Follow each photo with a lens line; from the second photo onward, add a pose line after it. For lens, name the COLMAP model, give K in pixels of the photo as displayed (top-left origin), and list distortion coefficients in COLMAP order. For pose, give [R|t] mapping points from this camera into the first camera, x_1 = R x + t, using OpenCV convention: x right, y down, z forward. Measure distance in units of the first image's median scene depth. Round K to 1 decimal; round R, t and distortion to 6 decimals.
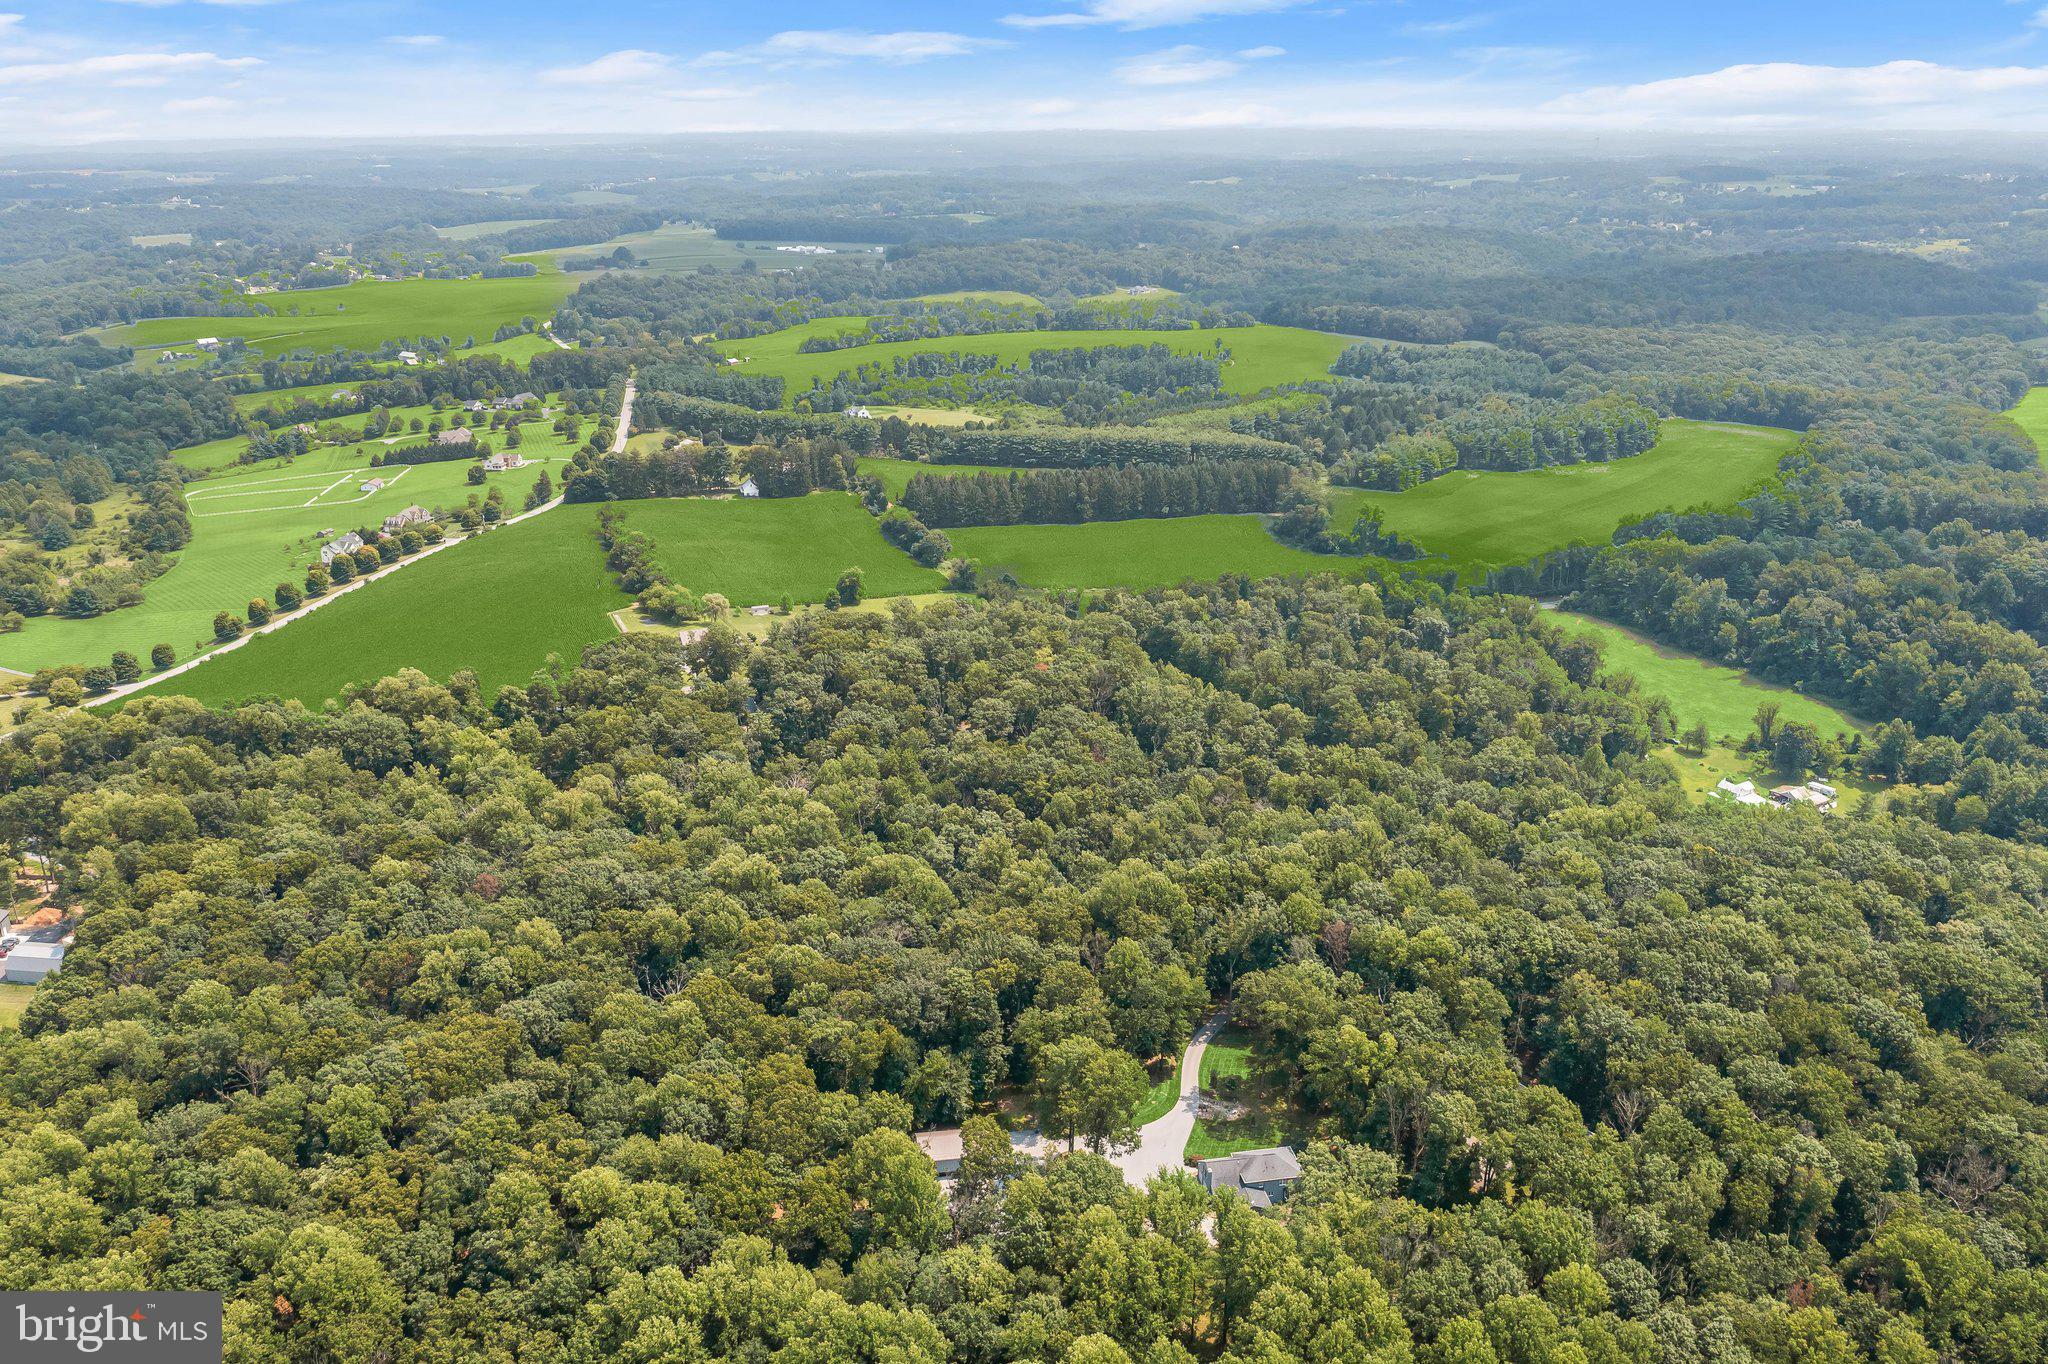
lens RADIAL K [[1579.5, 0, 1034.0], [0, 1579.5, 677.5], [0, 0, 1]] dist [-0.025215, 0.014178]
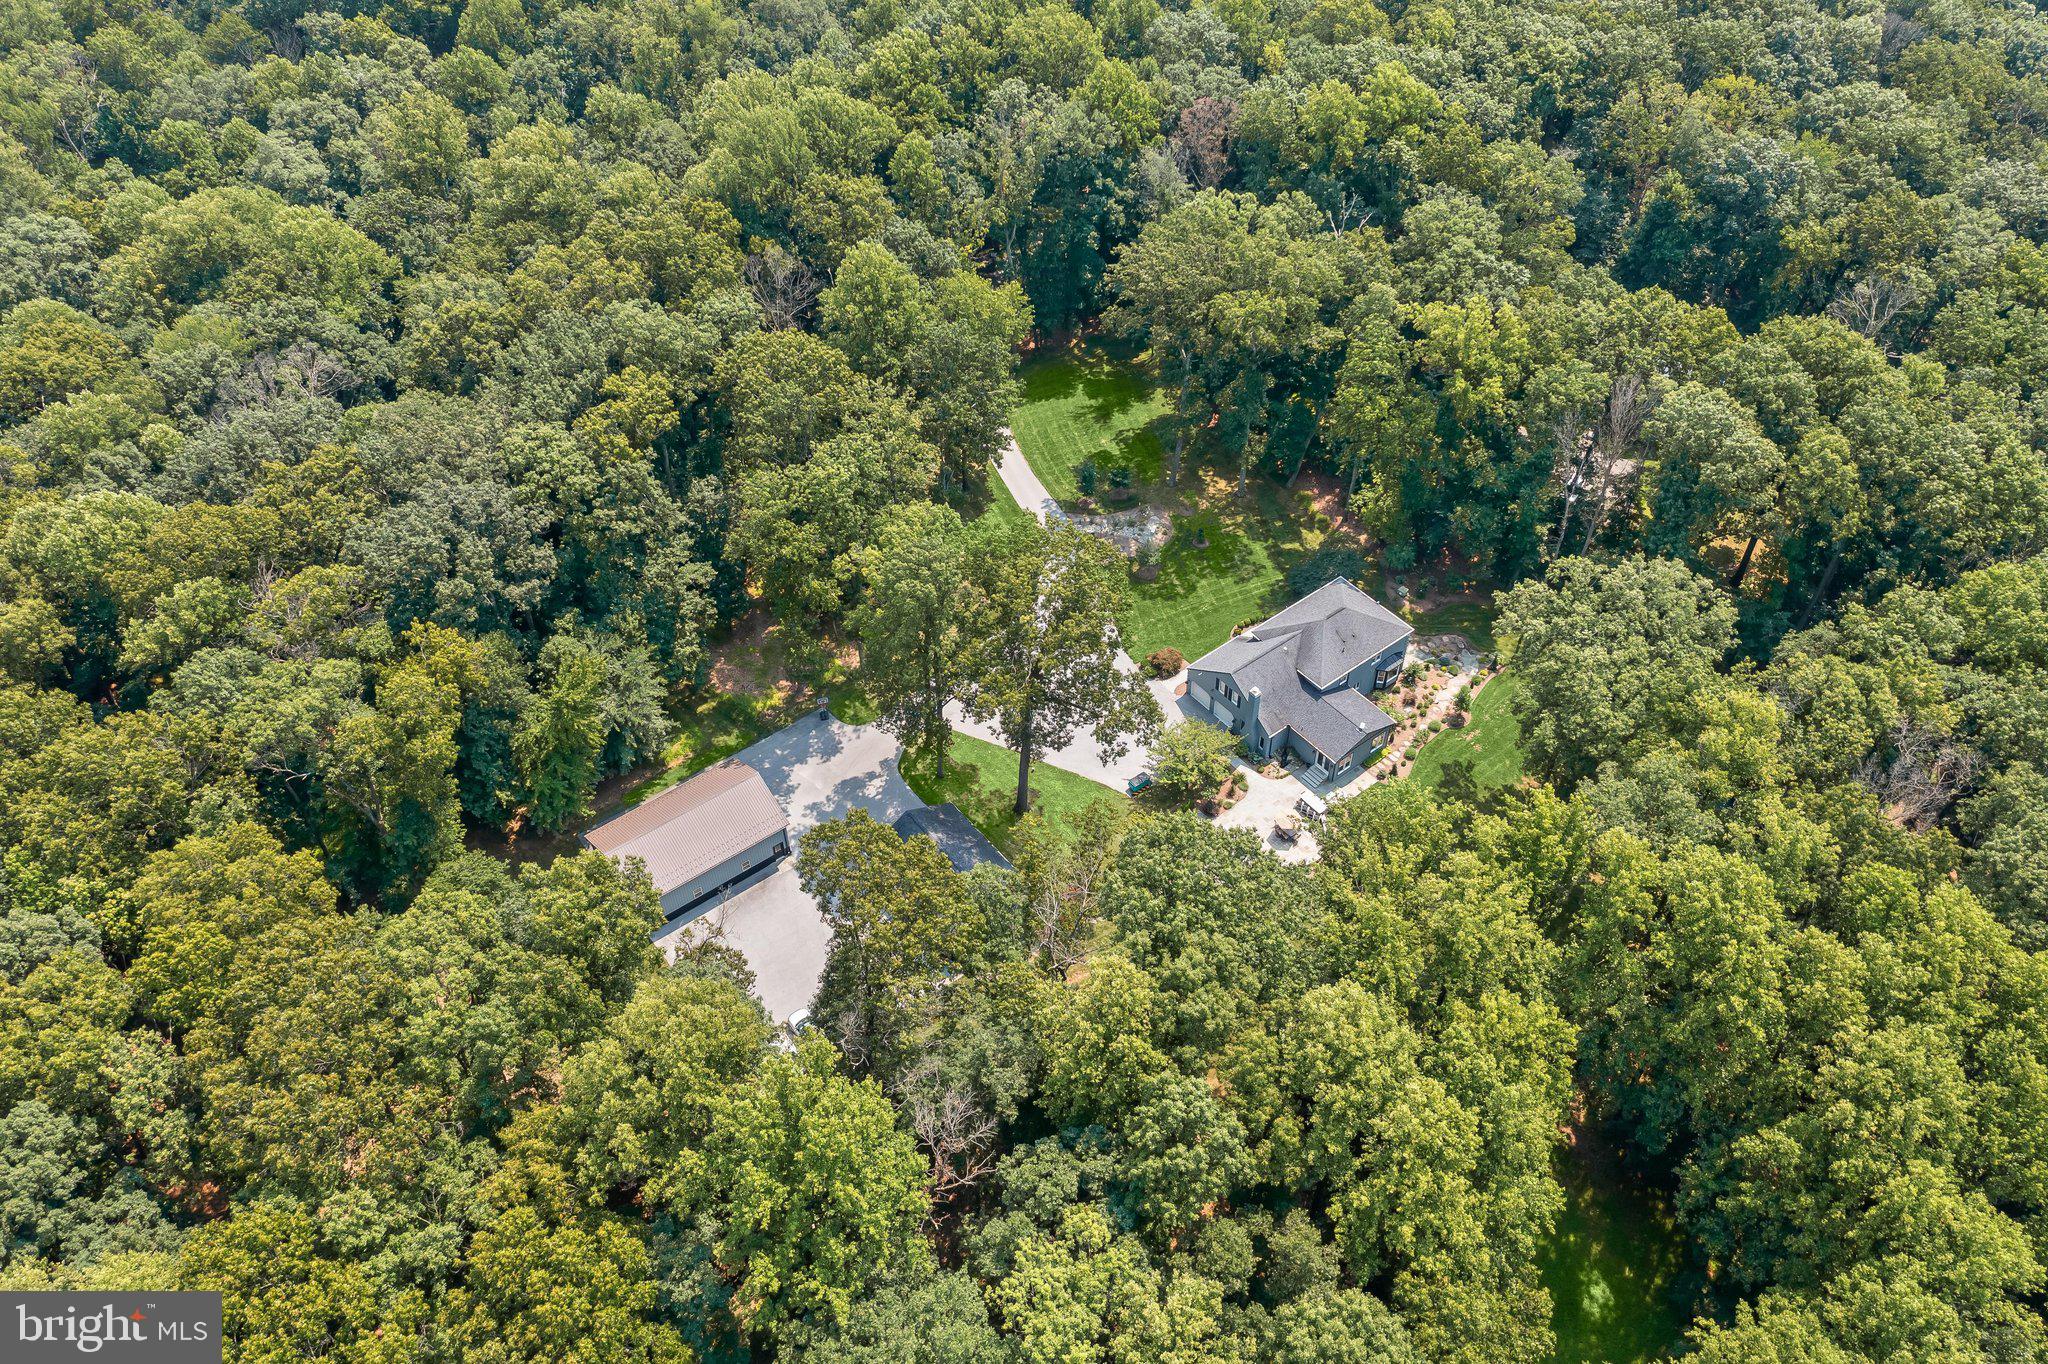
lens RADIAL K [[1579.5, 0, 1012.7], [0, 1579.5, 681.1], [0, 0, 1]] dist [-0.025215, 0.014178]
pose [[0.882090, -0.350923, 0.314278, -0.087945], [0.167622, 0.857290, 0.486781, 0.064236], [-0.440251, -0.376705, 0.815029, 0.589096]]
